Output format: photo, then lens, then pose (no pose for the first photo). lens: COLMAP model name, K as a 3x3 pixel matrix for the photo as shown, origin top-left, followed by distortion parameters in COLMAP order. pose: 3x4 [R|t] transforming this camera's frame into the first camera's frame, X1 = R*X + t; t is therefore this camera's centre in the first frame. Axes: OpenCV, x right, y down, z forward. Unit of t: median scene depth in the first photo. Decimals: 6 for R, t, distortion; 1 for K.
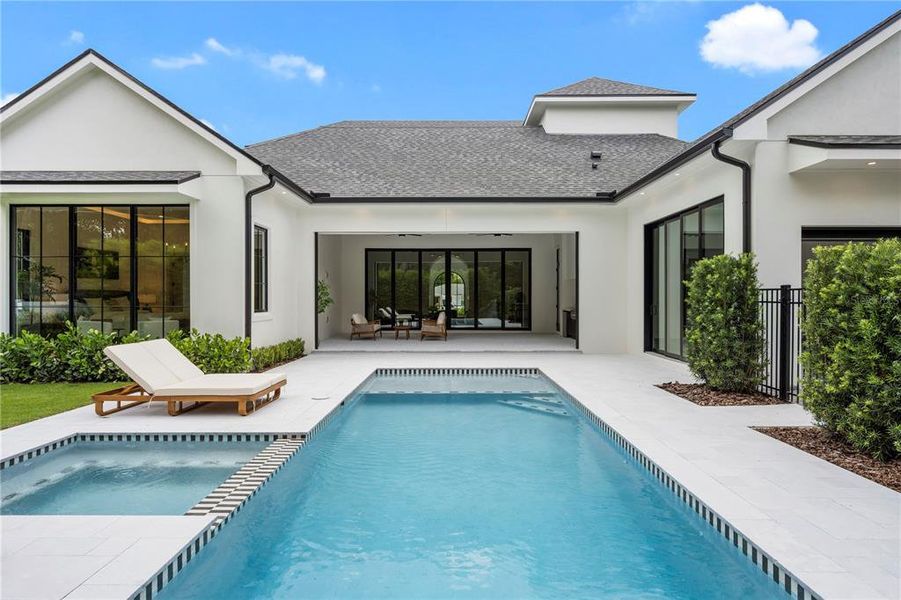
lens RADIAL K [[501.4, 0, 452.3], [0, 501.4, 297.3], [0, 0, 1]] dist [0.002591, 0.005466]
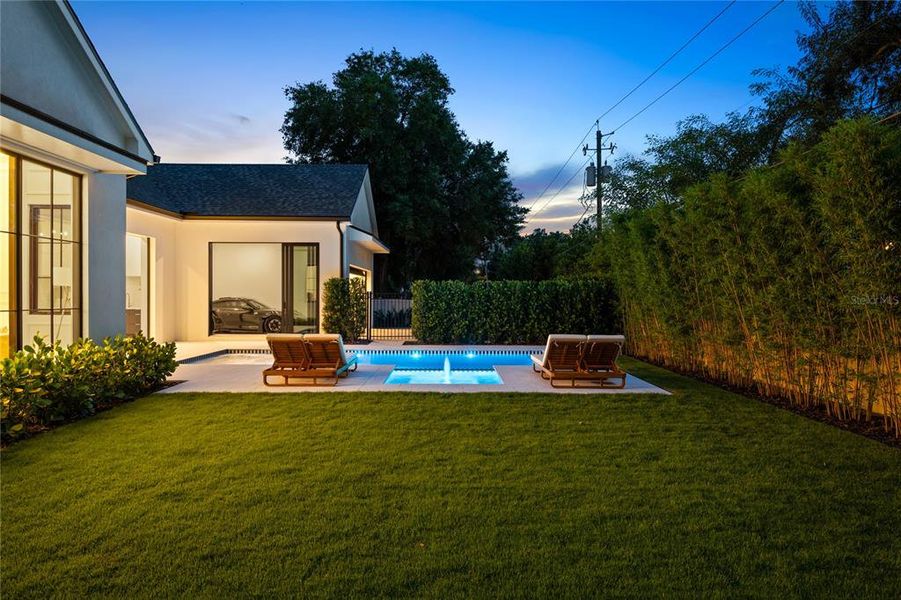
lens RADIAL K [[551.1, 0, 452.0], [0, 551.1, 296.6], [0, 0, 1]] dist [-0.001323, -0.000328]
pose [[0.002493, -0.003194, 0.999992, -1.435584], [-0.004603, 0.999984, 0.003206, -0.007847], [-0.999986, -0.004611, 0.002478, 0.446322]]
